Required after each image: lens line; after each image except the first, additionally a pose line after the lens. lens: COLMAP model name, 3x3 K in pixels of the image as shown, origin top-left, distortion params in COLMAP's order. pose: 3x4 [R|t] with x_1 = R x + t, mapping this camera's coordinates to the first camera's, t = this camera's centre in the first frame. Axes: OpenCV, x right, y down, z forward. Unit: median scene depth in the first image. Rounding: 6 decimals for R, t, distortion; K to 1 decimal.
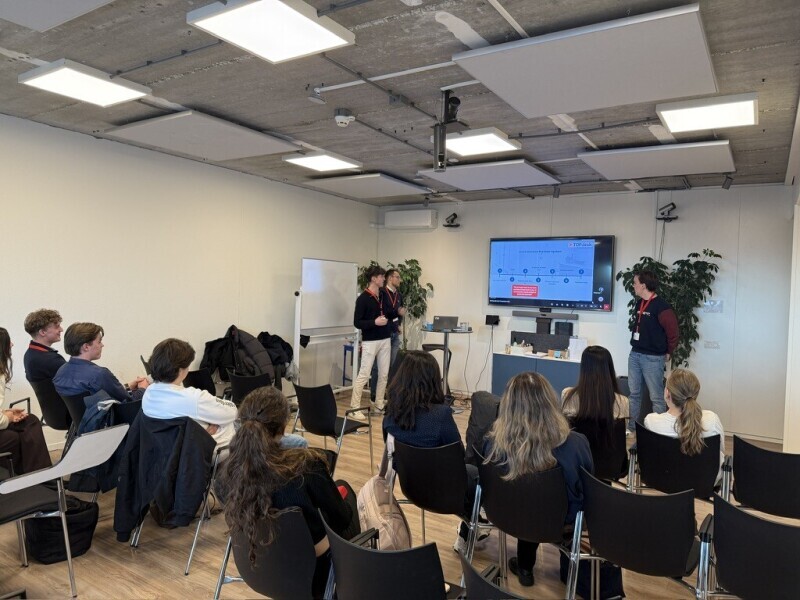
lens RADIAL K [[560.9, 0, 388.8], [0, 560.9, 299.1], [0, 0, 1]] dist [0.075003, -0.168209]
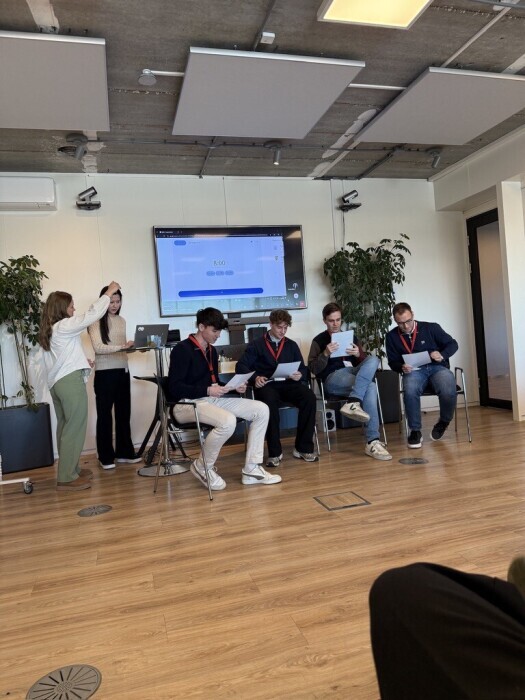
lens RADIAL K [[494.2, 0, 258.9], [0, 494.2, 344.6], [0, 0, 1]] dist [0.080889, -0.102419]
pose [[0.645854, -0.089254, 0.758226, -0.284532], [0.117456, 0.992935, 0.016834, 0.061446], [-0.754372, 0.078186, 0.651774, 0.580527]]
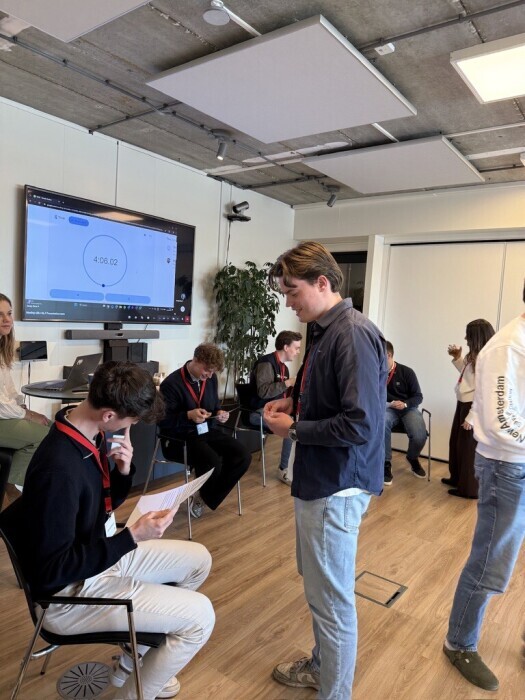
lens RADIAL K [[496.2, 0, 264.1], [0, 496.2, 348.1], [0, 0, 1]] dist [0.039869, -0.044828]
pose [[0.059459, -0.104962, 0.992697, -0.305561], [-0.032347, 0.993732, 0.107009, -0.024251], [-0.997707, -0.038473, 0.055691, 0.915979]]
